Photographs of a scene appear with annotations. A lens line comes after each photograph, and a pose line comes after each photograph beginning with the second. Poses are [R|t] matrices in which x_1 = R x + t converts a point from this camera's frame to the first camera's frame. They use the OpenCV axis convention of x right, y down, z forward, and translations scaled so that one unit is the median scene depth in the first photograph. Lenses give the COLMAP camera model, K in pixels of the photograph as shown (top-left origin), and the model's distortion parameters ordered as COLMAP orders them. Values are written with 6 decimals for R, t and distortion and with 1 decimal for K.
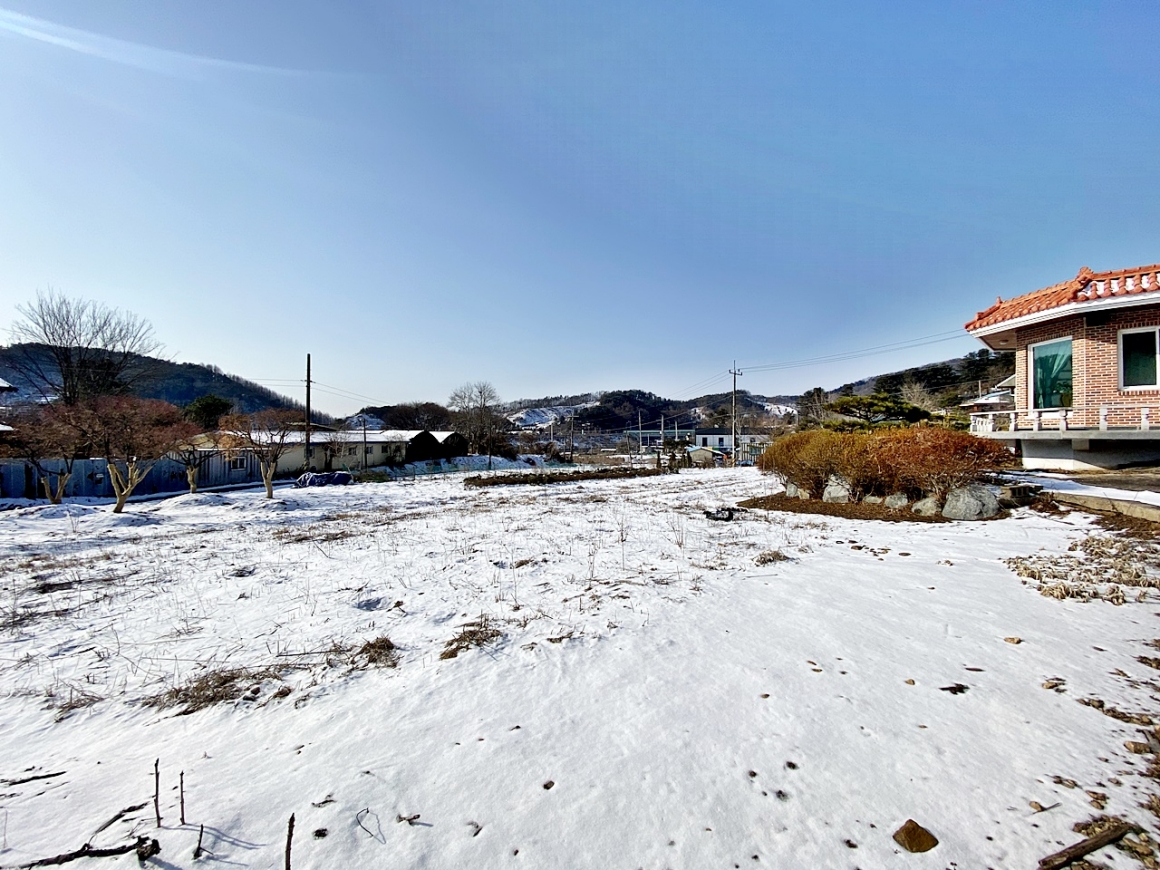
lens RADIAL K [[465.3, 0, 579.0], [0, 465.3, 436.5], [0, 0, 1]] dist [0.021061, -0.020872]
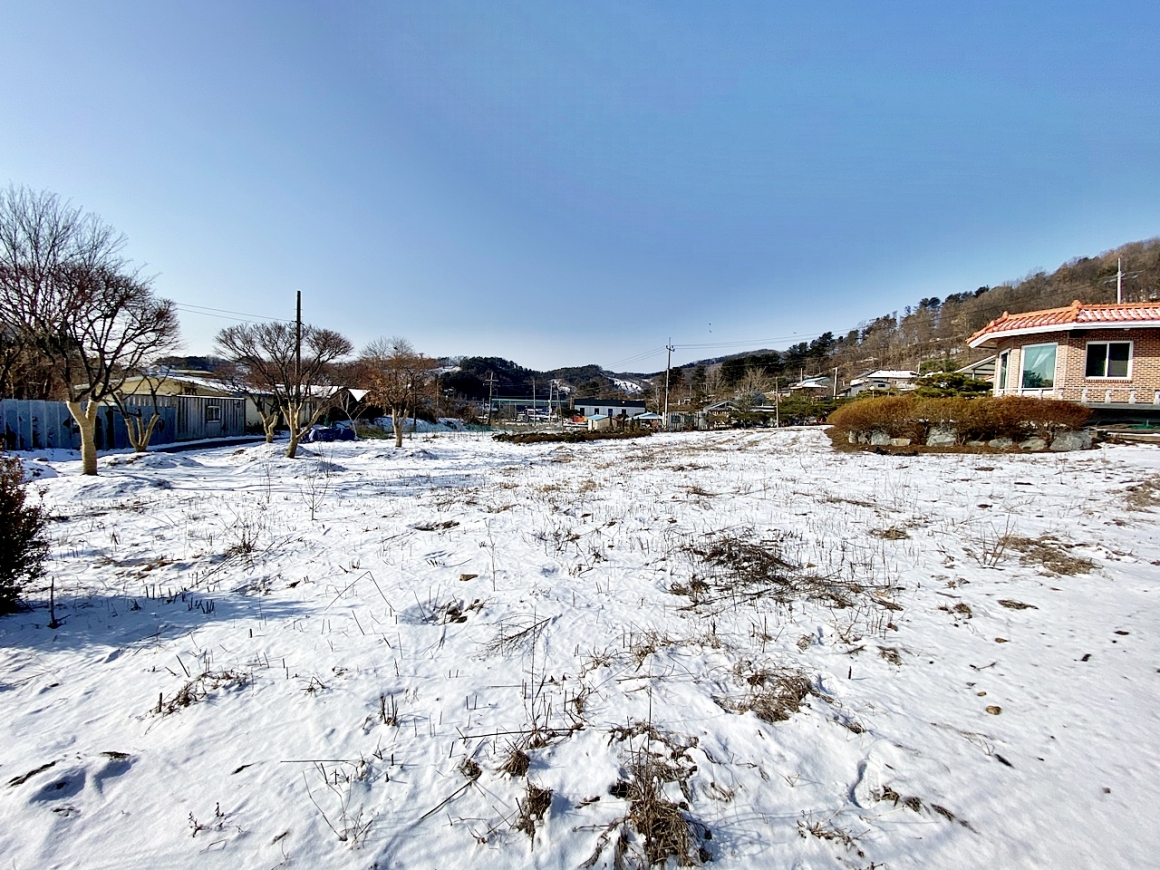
lens RADIAL K [[465.3, 0, 579.0], [0, 465.3, 436.5], [0, 0, 1]] dist [0.021061, -0.020872]
pose [[0.949018, 0.014418, 0.314893, -1.415157], [-0.034991, 0.997598, 0.059781, 0.093769], [-0.313275, -0.067751, 0.947243, -0.013524]]
